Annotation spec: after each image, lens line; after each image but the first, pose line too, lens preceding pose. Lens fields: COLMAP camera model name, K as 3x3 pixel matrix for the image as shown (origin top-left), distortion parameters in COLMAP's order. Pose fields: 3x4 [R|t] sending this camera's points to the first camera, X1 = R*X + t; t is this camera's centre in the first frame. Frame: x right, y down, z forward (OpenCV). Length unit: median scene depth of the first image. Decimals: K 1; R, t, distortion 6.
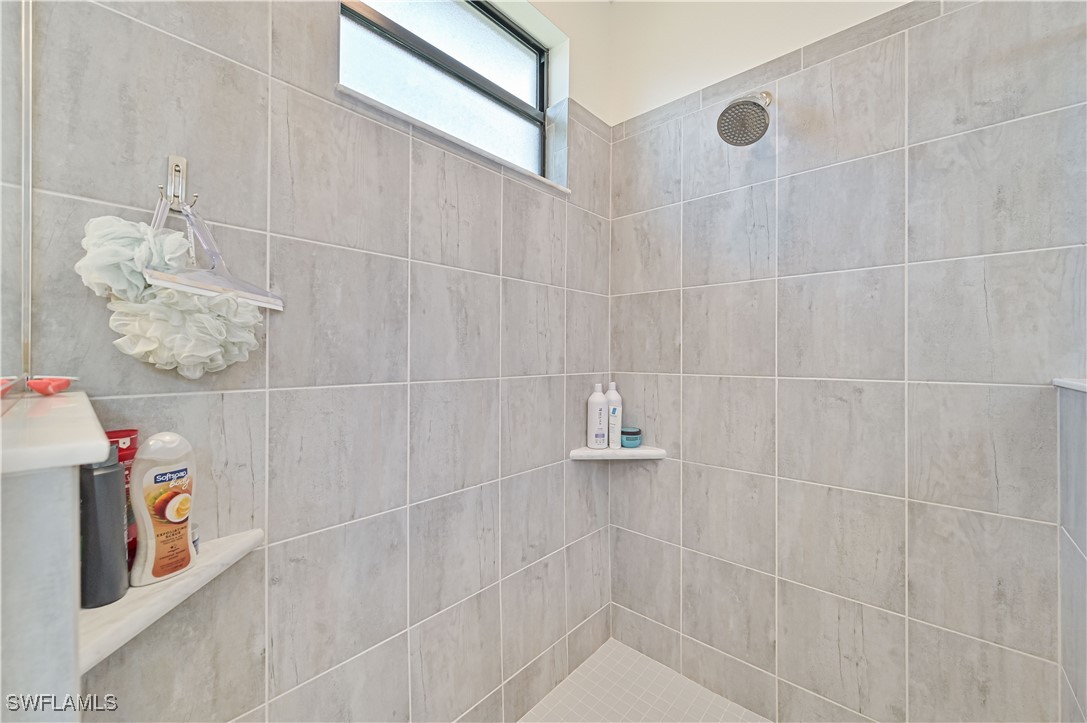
lens RADIAL K [[432.0, 0, 543.5], [0, 432.0, 361.5], [0, 0, 1]] dist [0.000188, 0.000014]
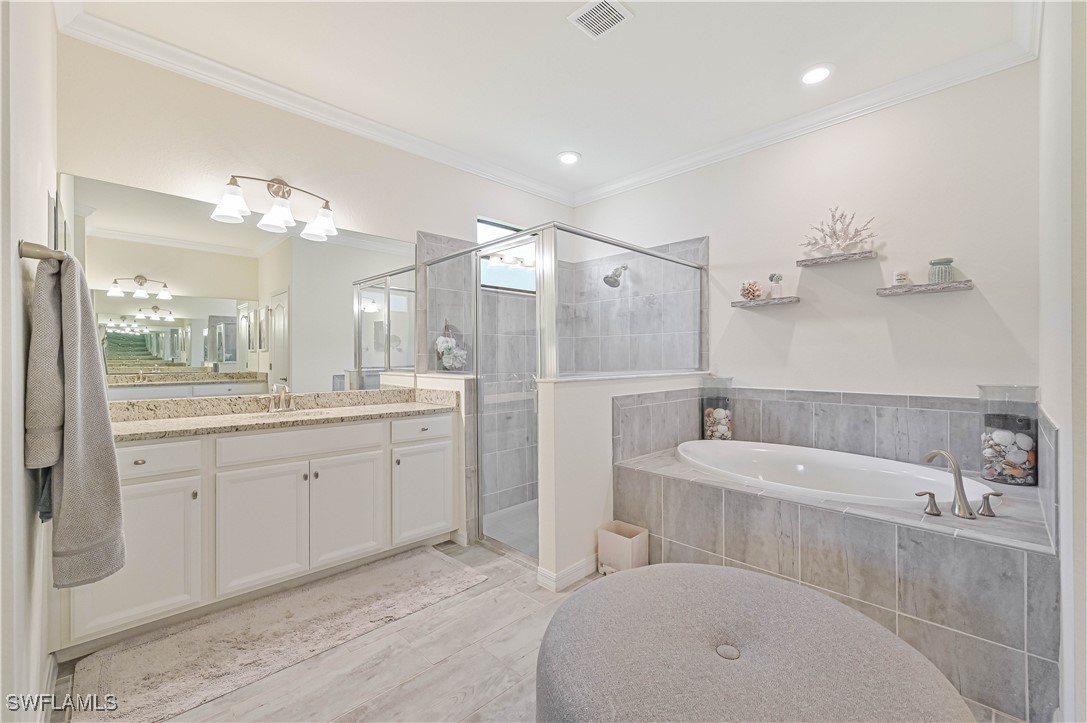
lens RADIAL K [[456.2, 0, 543.5], [0, 456.2, 361.5], [0, 0, 1]] dist [-0.000086, -0.000502]
pose [[0.997879, -0.006754, -0.064750, 0.207582], [0.006227, 0.999946, -0.008335, -0.009878], [0.064803, 0.007914, 0.997867, -1.957068]]
